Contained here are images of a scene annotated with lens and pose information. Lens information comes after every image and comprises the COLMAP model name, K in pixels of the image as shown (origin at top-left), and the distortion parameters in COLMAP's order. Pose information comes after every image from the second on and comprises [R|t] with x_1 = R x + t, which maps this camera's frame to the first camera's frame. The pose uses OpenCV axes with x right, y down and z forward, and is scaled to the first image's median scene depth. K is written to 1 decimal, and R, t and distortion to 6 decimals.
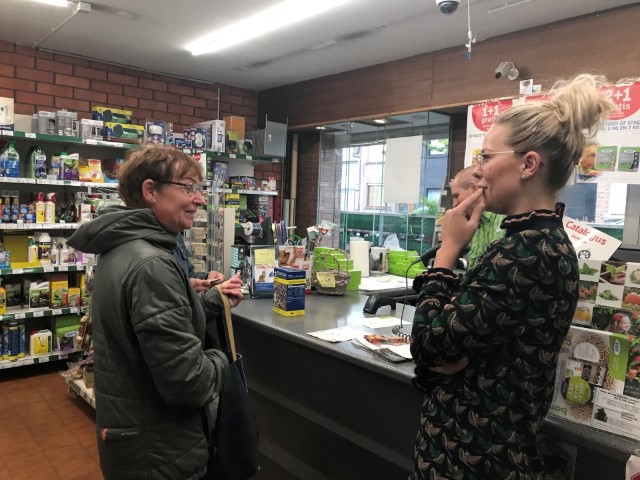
lens RADIAL K [[517.5, 0, 320.0], [0, 517.5, 252.8], [0, 0, 1]] dist [-0.043876, -0.008394]
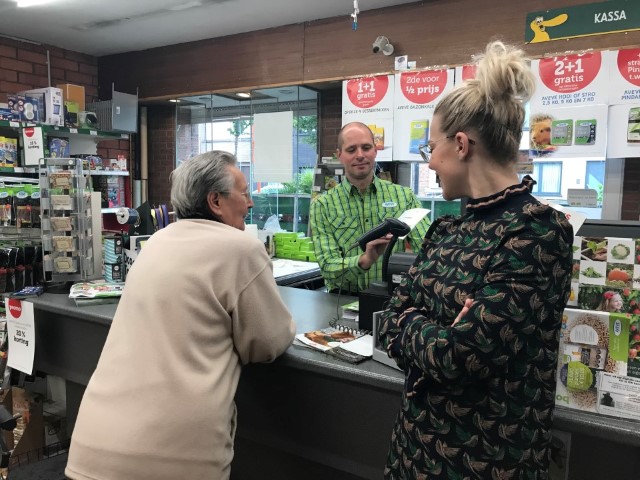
lens RADIAL K [[517.0, 0, 320.0], [0, 517.0, 240.0], [0, 0, 1]] dist [0.005283, -0.040409]
pose [[0.949454, -0.053417, 0.309328, -0.079215], [0.048588, 0.998547, 0.023298, -0.009543], [-0.310123, -0.007091, 0.950670, 0.082343]]
